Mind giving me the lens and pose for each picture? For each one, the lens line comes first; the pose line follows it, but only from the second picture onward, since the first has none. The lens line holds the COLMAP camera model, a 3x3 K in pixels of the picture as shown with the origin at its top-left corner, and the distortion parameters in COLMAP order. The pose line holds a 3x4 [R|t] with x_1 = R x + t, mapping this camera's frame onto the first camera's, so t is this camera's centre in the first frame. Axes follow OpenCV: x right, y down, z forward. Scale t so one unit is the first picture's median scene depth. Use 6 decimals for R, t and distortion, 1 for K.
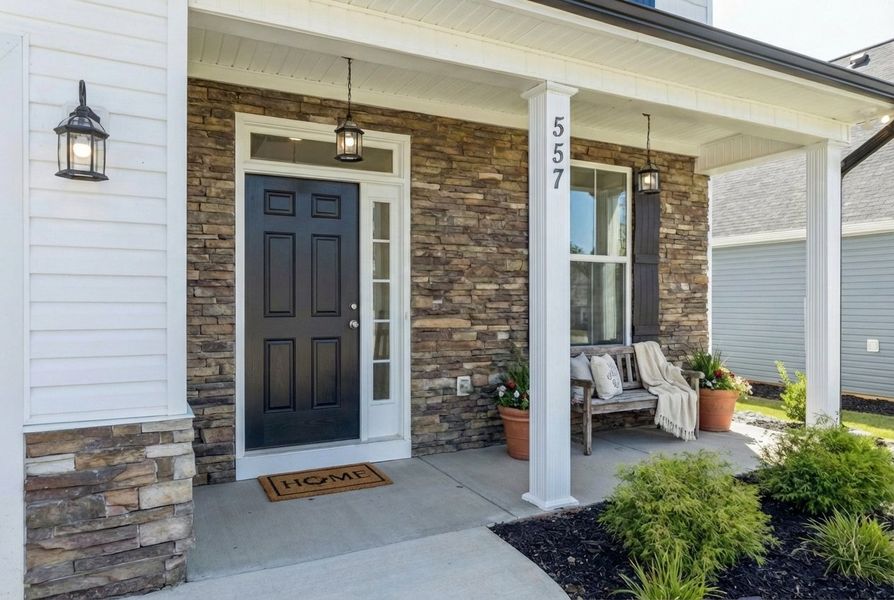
lens RADIAL K [[638.2, 0, 448.9], [0, 638.2, 296.3], [0, 0, 1]] dist [-0.063163, 0.003216]
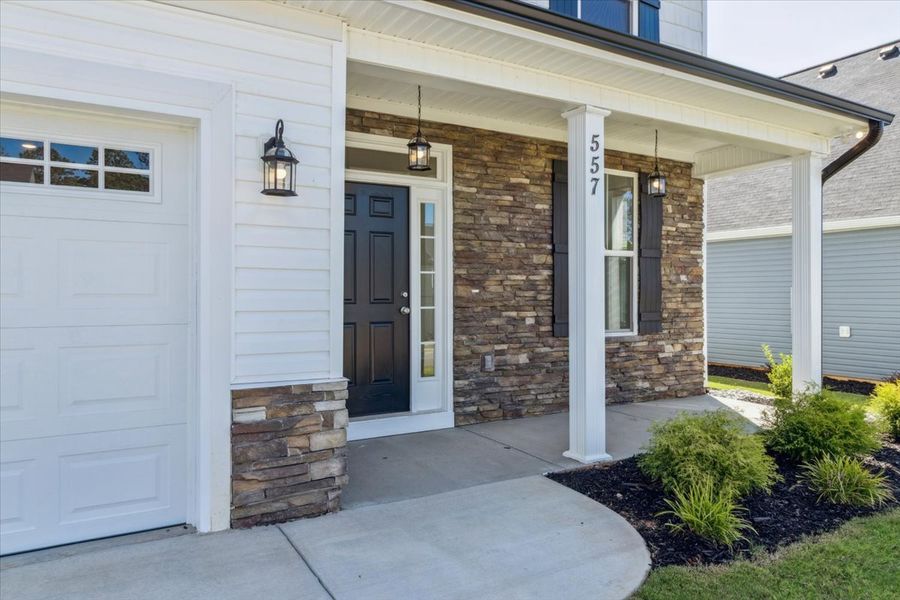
lens RADIAL K [[617.8, 0, 448.8], [0, 617.8, 298.9], [0, 0, 1]] dist [-0.083271, 0.001914]
pose [[0.999670, -0.001640, 0.025645, -0.096977], [0.001179, 0.999837, 0.018013, 0.002622], [-0.025671, -0.017977, 0.999509, -0.105676]]
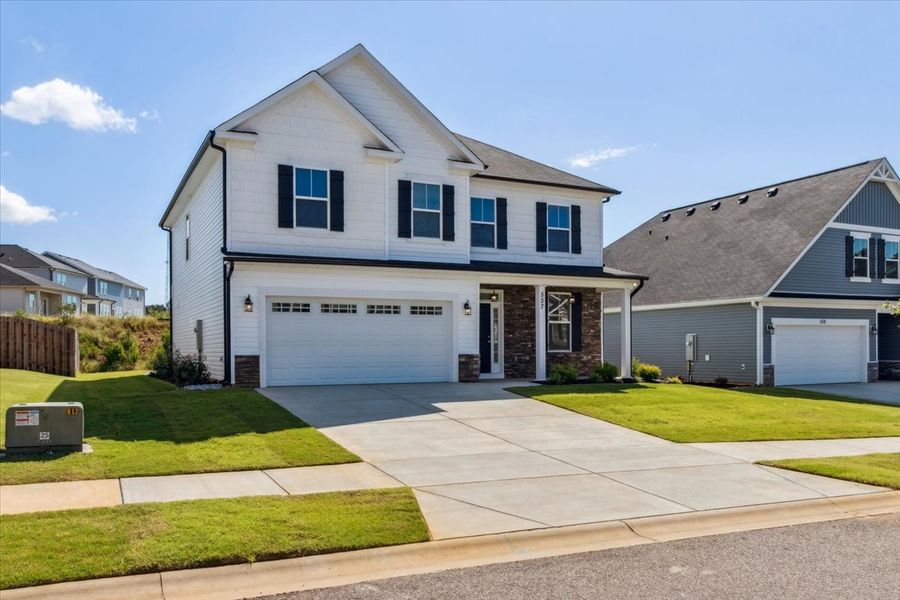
lens RADIAL K [[771.2, 0, 449.6], [0, 771.2, 302.5], [0, 0, 1]] dist [-0.000303, 0.000812]
pose [[0.998721, -0.006713, -0.050120, -0.149501], [0.004101, 0.998636, -0.052046, 0.047712], [0.050402, 0.051774, 0.997386, -3.445288]]
